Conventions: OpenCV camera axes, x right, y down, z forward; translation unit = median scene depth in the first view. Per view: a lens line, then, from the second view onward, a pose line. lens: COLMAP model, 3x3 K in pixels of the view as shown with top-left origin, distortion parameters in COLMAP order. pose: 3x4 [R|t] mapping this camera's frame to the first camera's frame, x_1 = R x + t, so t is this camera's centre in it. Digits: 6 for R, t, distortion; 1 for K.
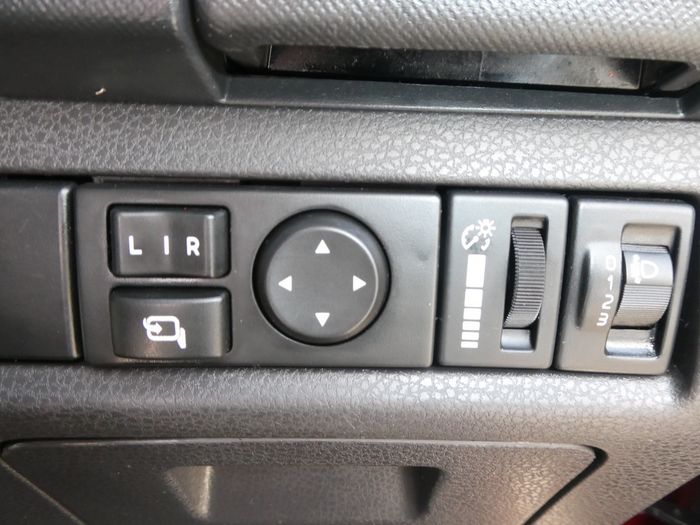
lens RADIAL K [[506.4, 0, 352.7], [0, 506.4, 262.6], [0, 0, 1]] dist [0.009749, -0.005230]
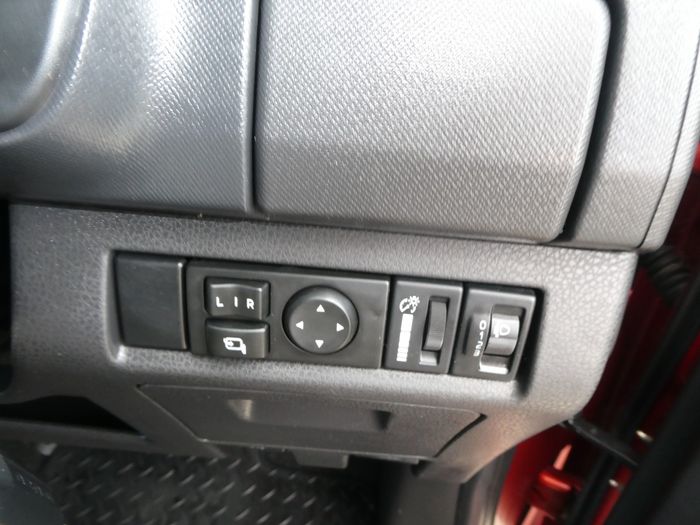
lens RADIAL K [[506.4, 0, 352.7], [0, 506.4, 262.6], [0, 0, 1]] dist [0.009749, -0.005230]
pose [[0.996465, 0.070321, -0.045955, 0.121807], [-0.057952, 0.971474, 0.229958, -0.590193], [0.060815, -0.226482, 0.972115, -0.692494]]
